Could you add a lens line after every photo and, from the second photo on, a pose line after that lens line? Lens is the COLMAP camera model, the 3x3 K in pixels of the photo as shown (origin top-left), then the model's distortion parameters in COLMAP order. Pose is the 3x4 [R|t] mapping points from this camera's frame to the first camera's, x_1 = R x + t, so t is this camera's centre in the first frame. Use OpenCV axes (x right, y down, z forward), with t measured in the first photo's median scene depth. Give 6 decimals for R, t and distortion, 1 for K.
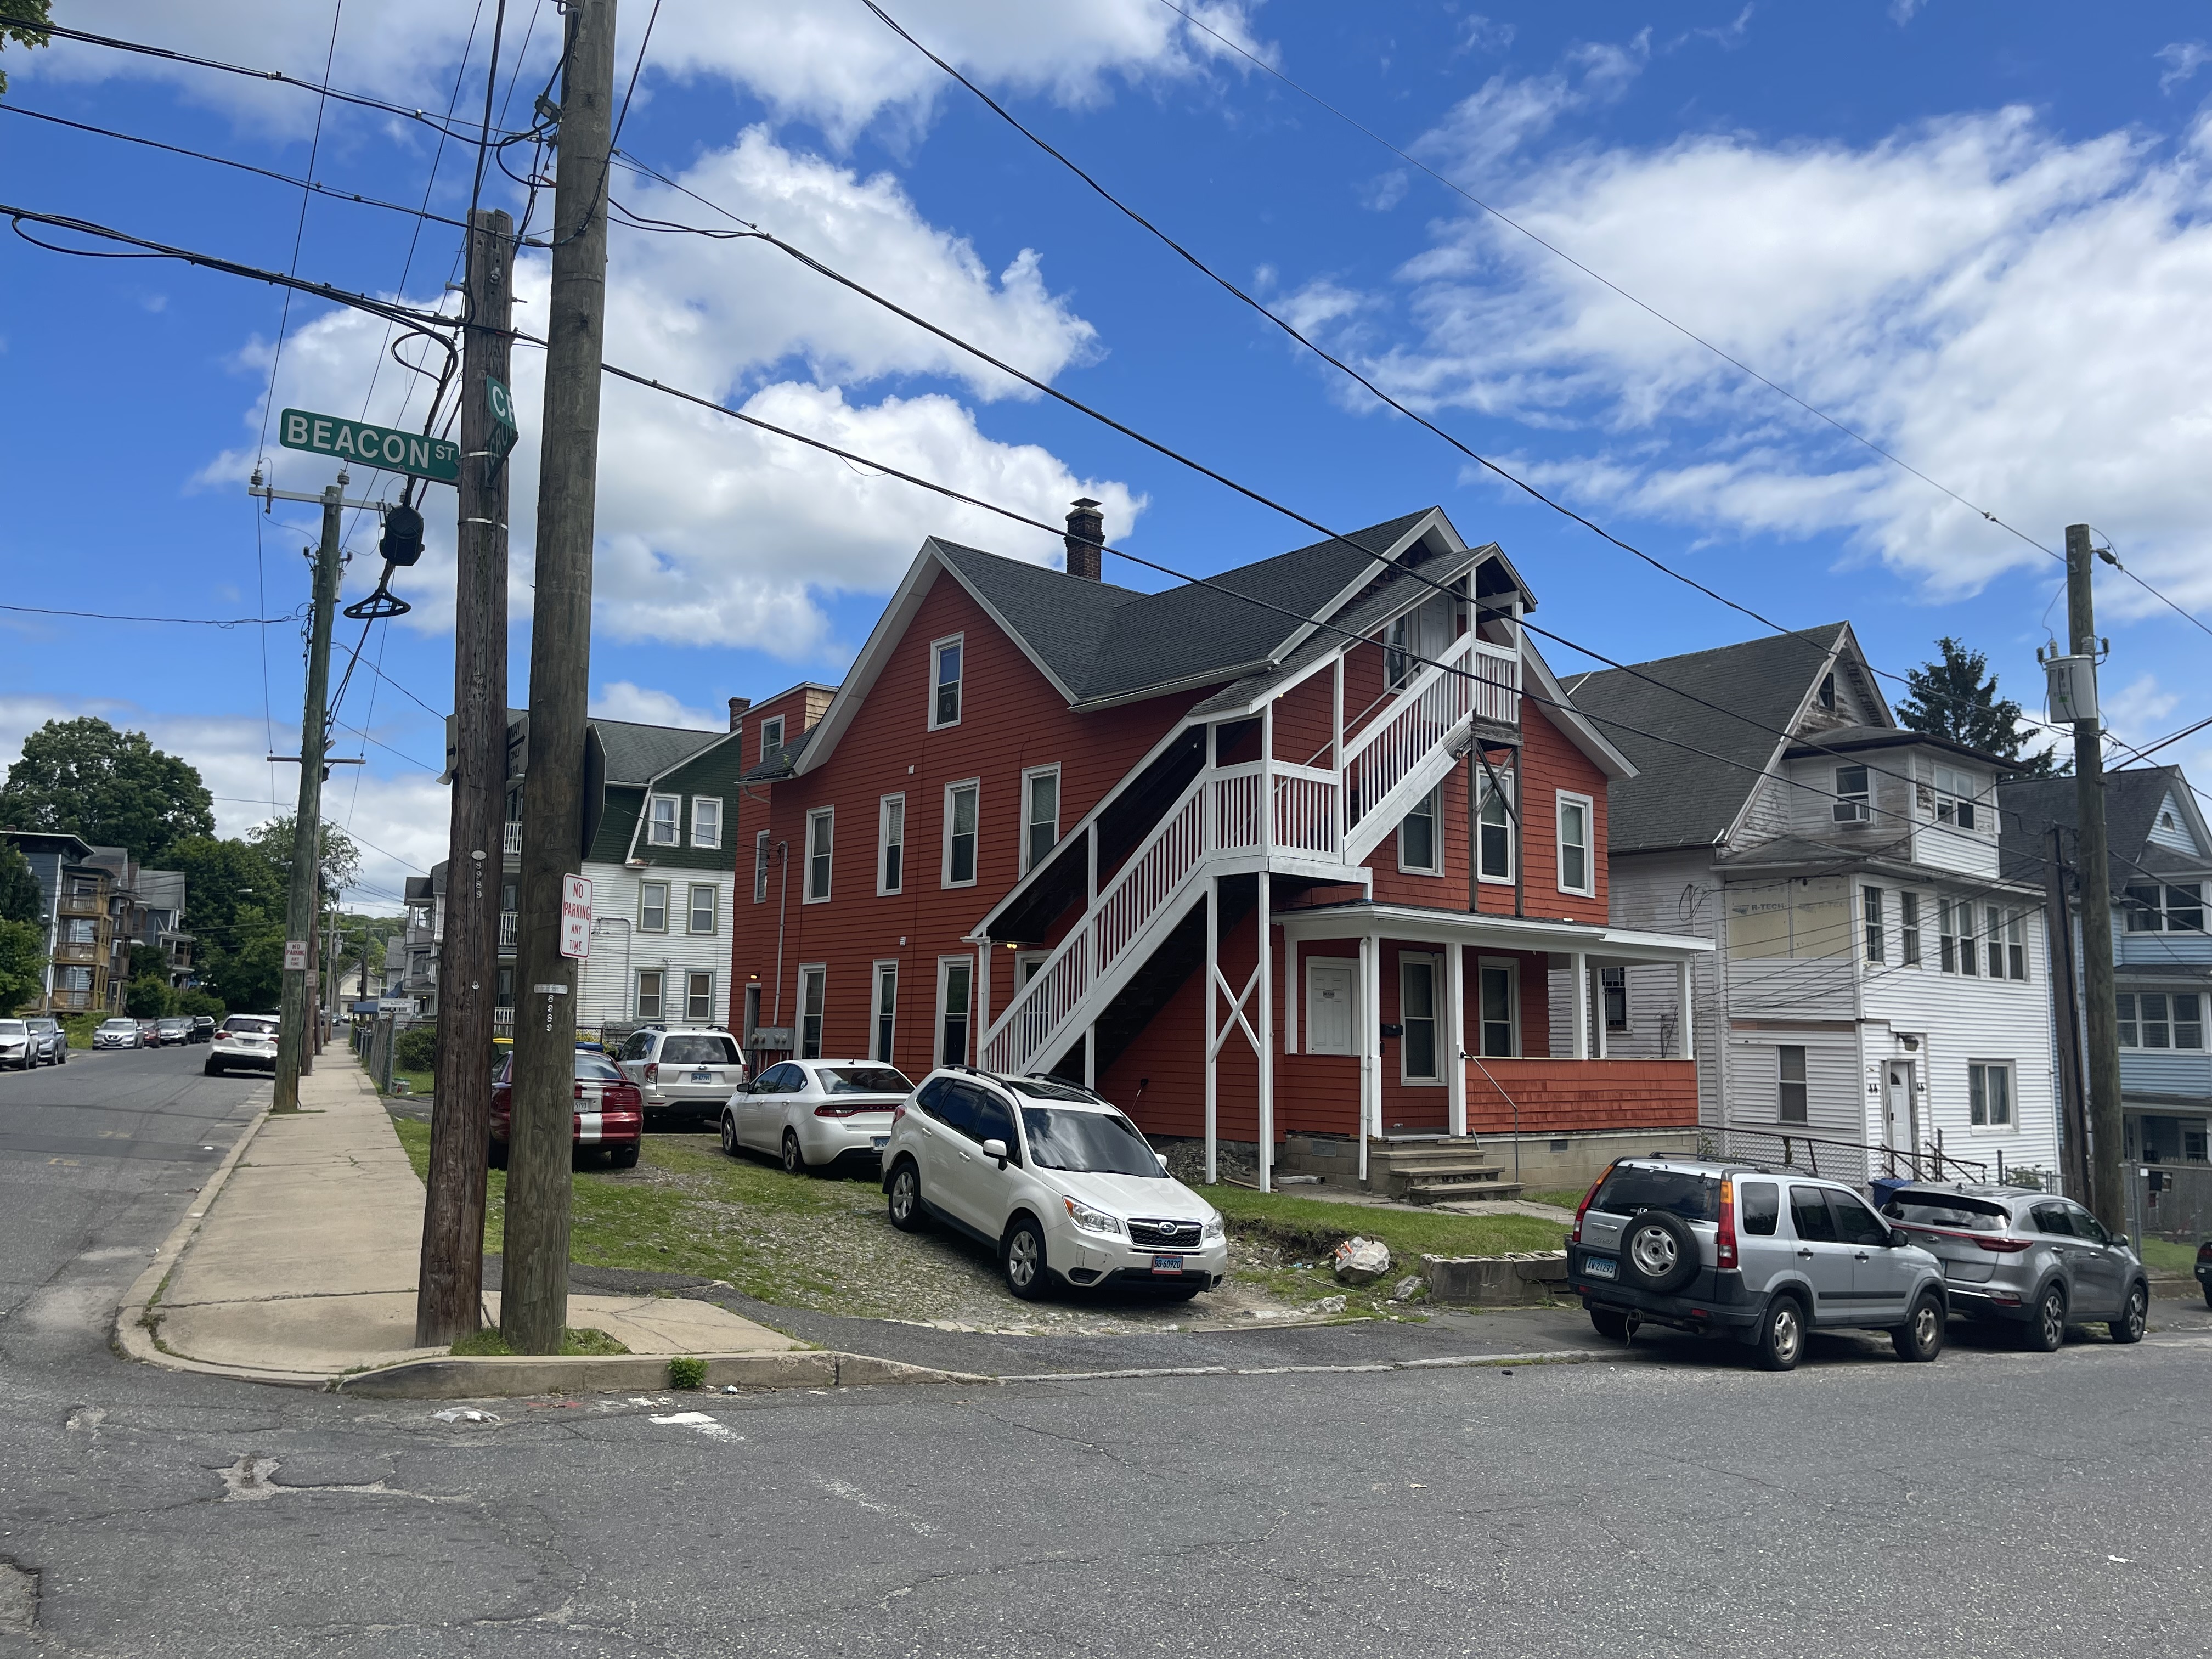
lens RADIAL K [[1682.0, 0, 1105.8], [0, 1682.0, 837.8], [0, 0, 1]] dist [0.035774, -0.017896]
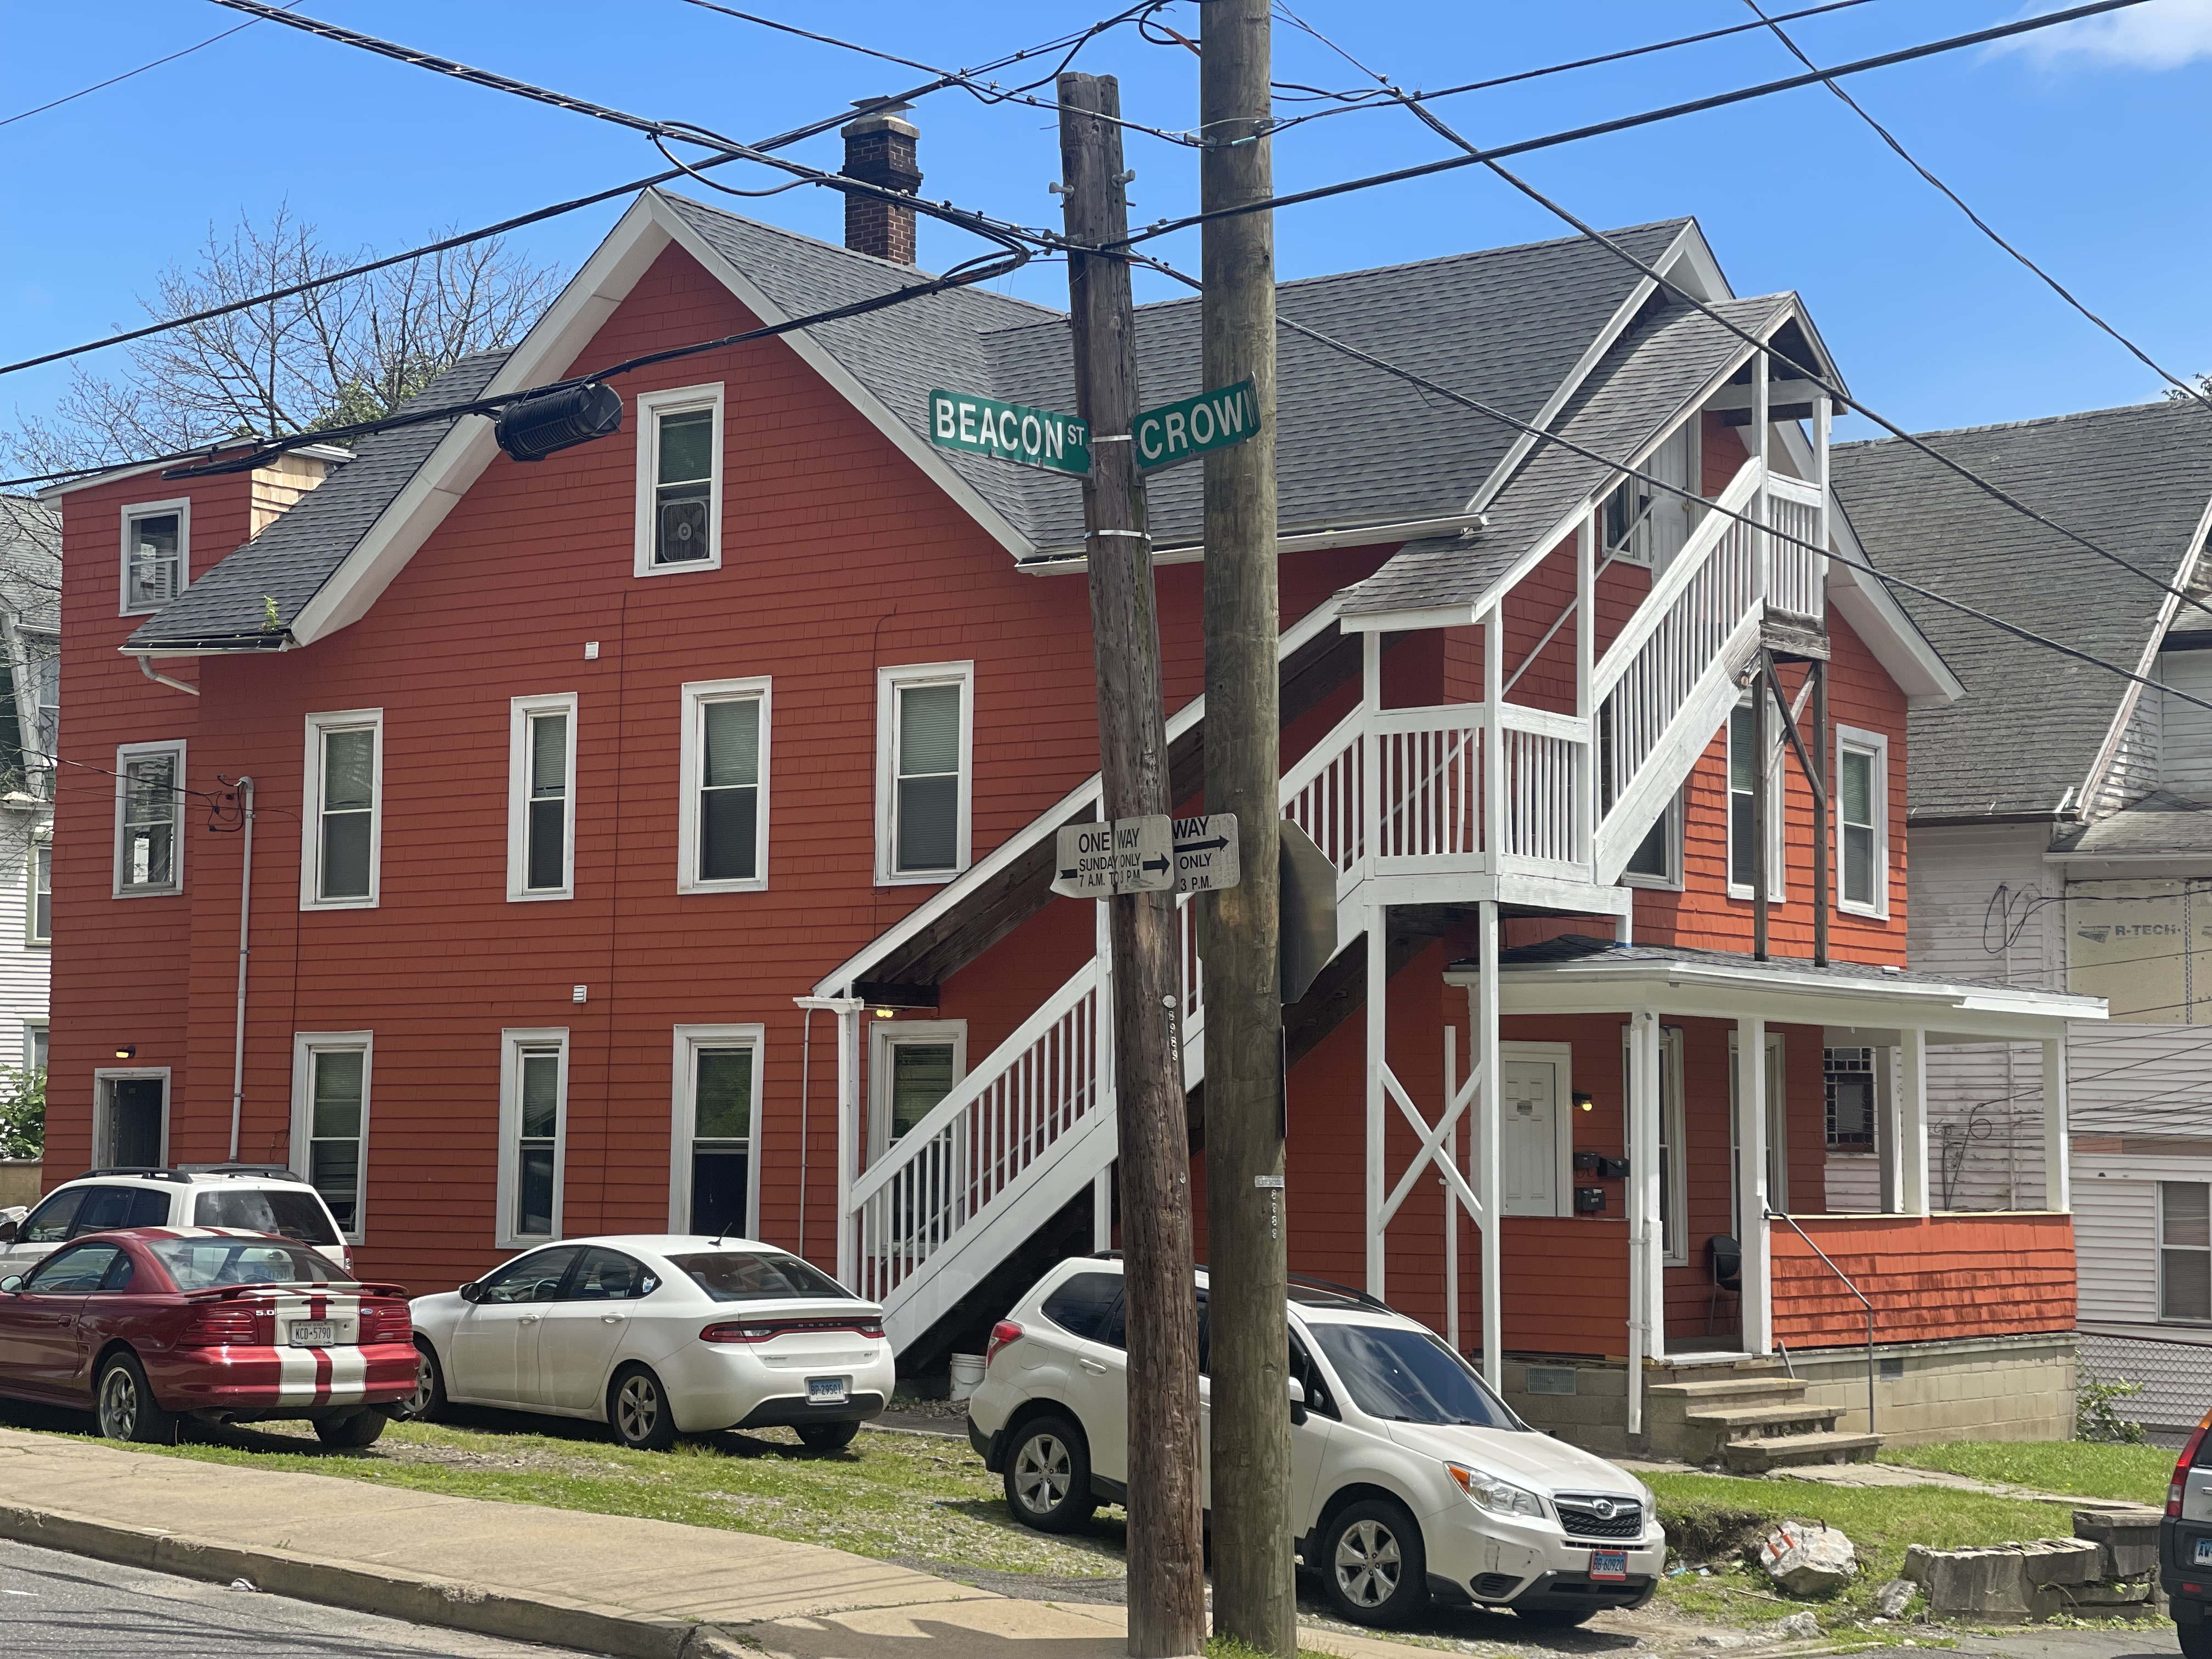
lens RADIAL K [[4155.0, 0, 1105.6], [0, 4155.0, 824.2], [0, 0, 1]] dist [0.178930, 0.000000]
pose [[0.970105, 0.009857, 0.242484, -0.347408], [-0.021235, 0.998790, 0.044353, -0.060947], [-0.241754, -0.048177, 0.969141, -0.311318]]
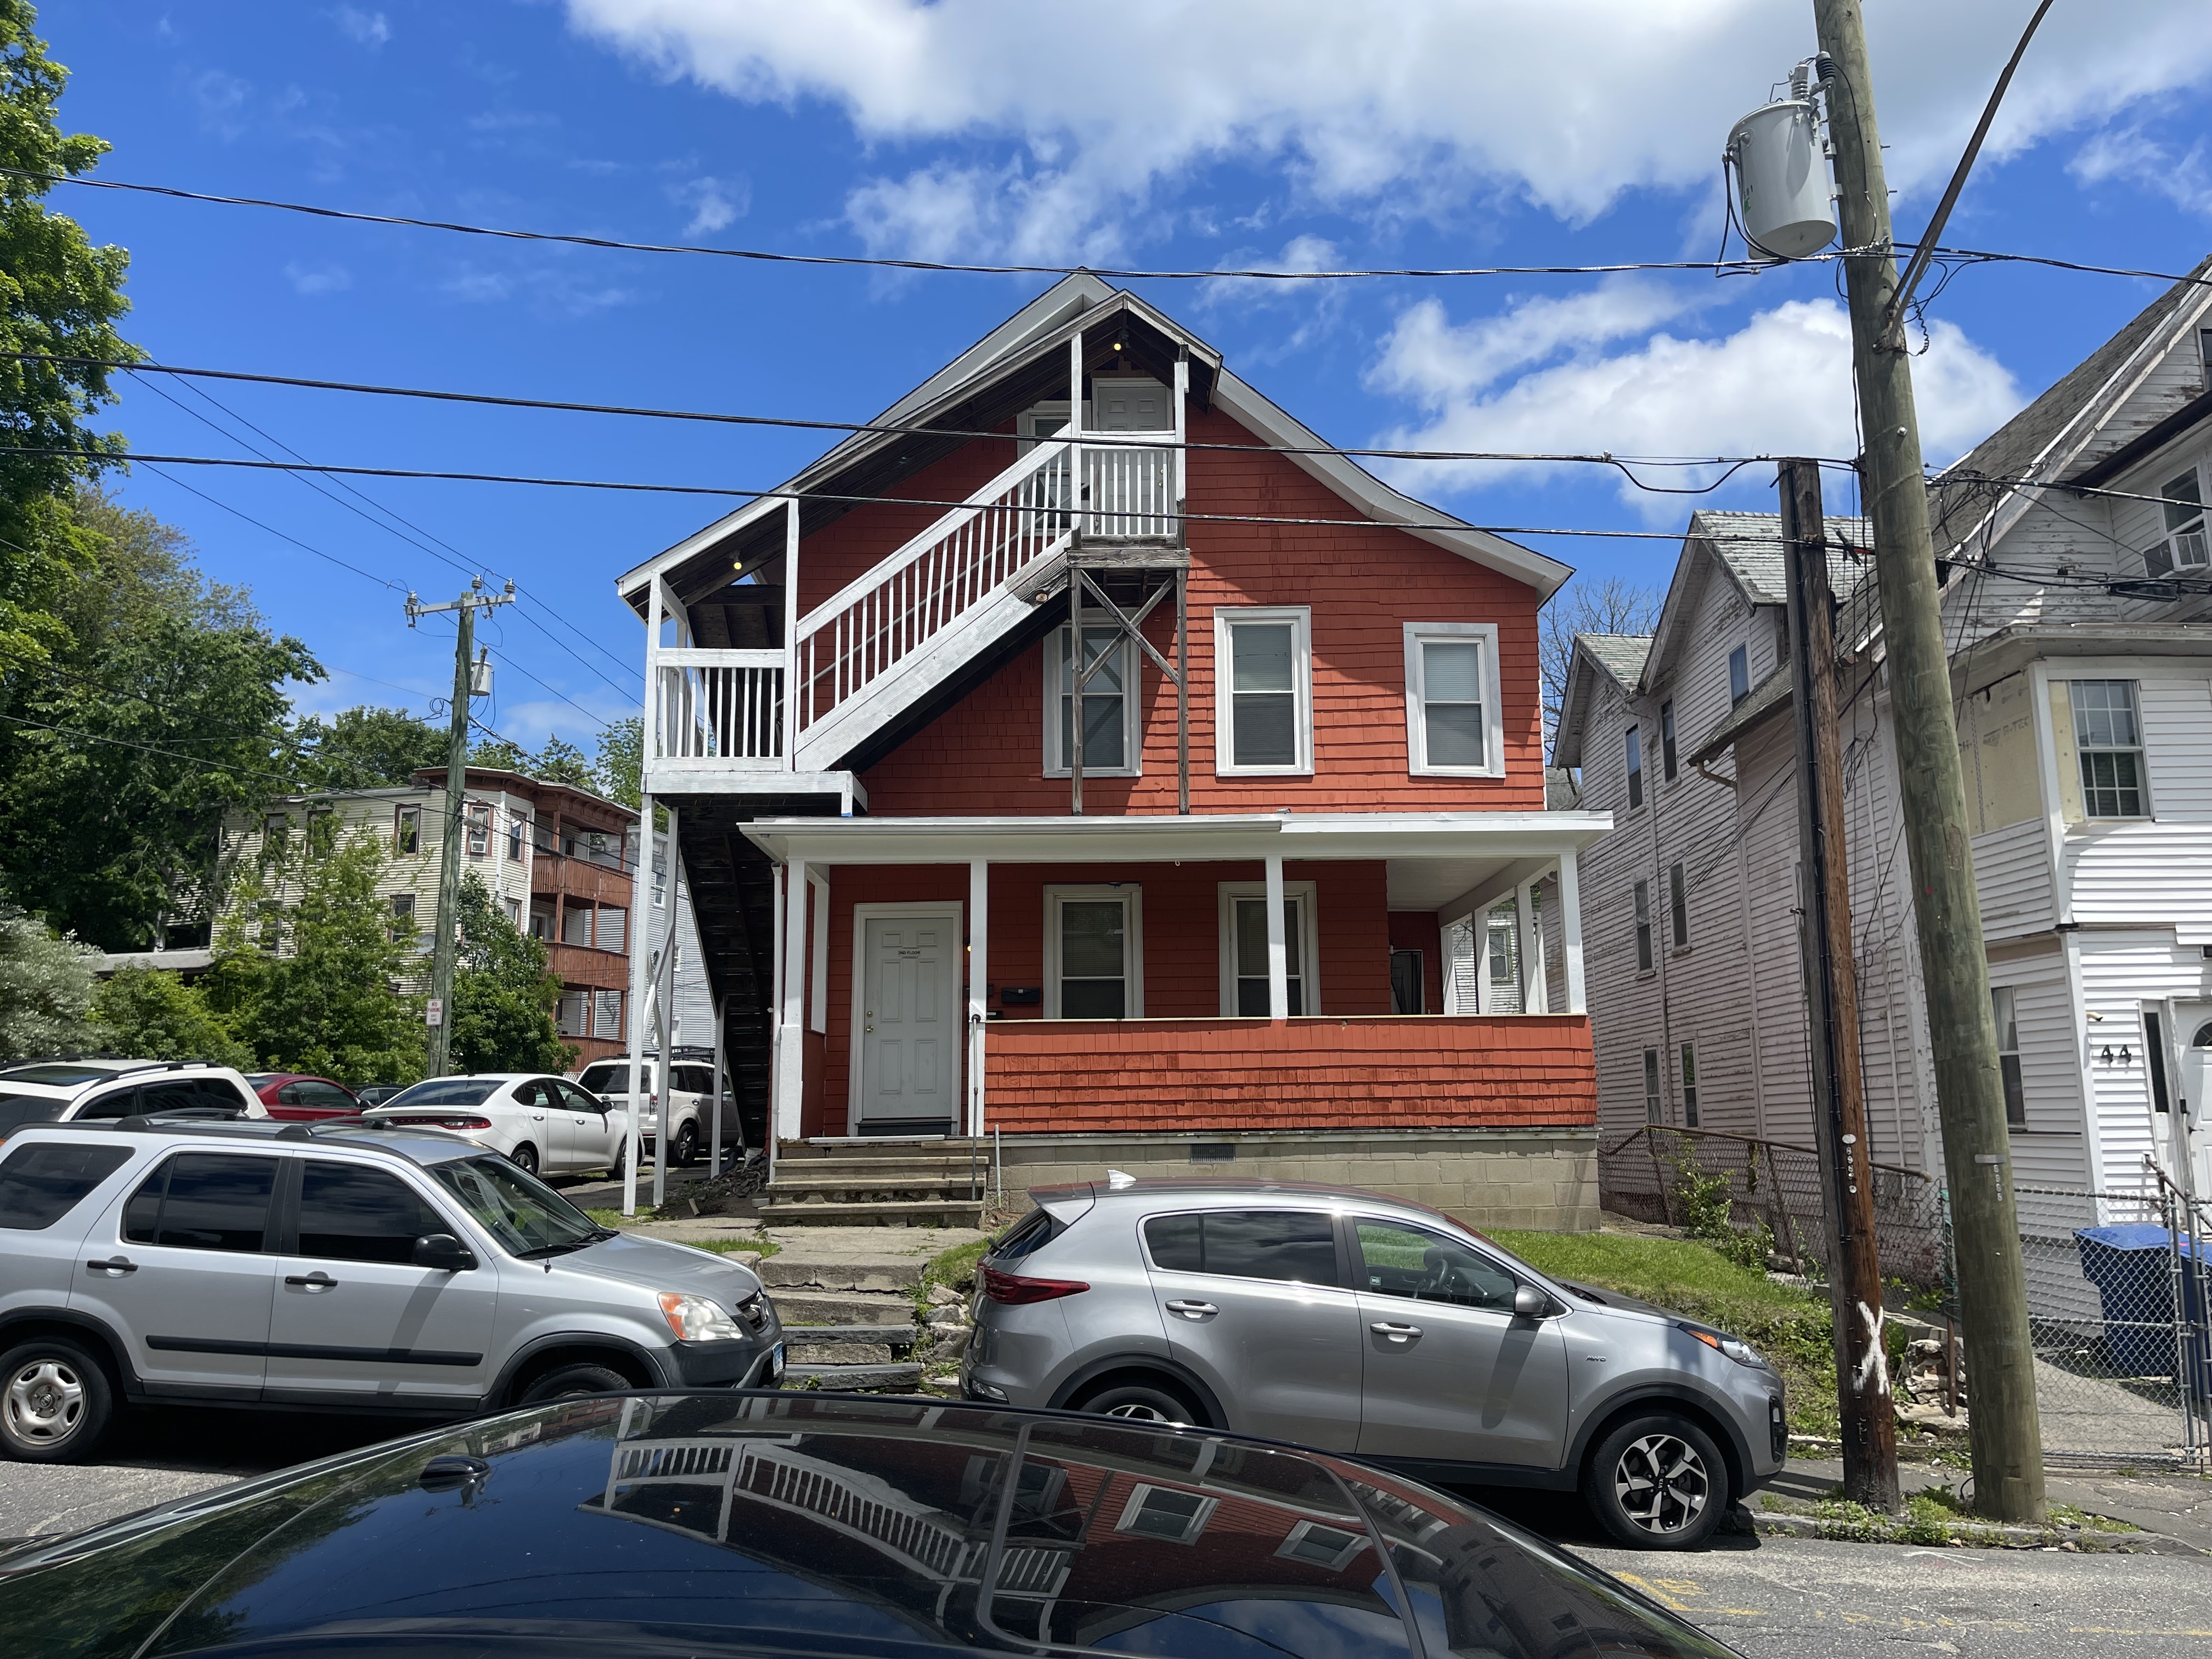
lens RADIAL K [[1682.0, 0, 1110.2], [0, 1682.0, 831.3], [0, 0, 1]] dist [0.035774, -0.017896]
pose [[0.780903, -0.136896, -0.609467, 0.672514], [0.100848, 0.990520, -0.093272, 0.120731], [0.616458, 0.011373, 0.787306, 0.485213]]
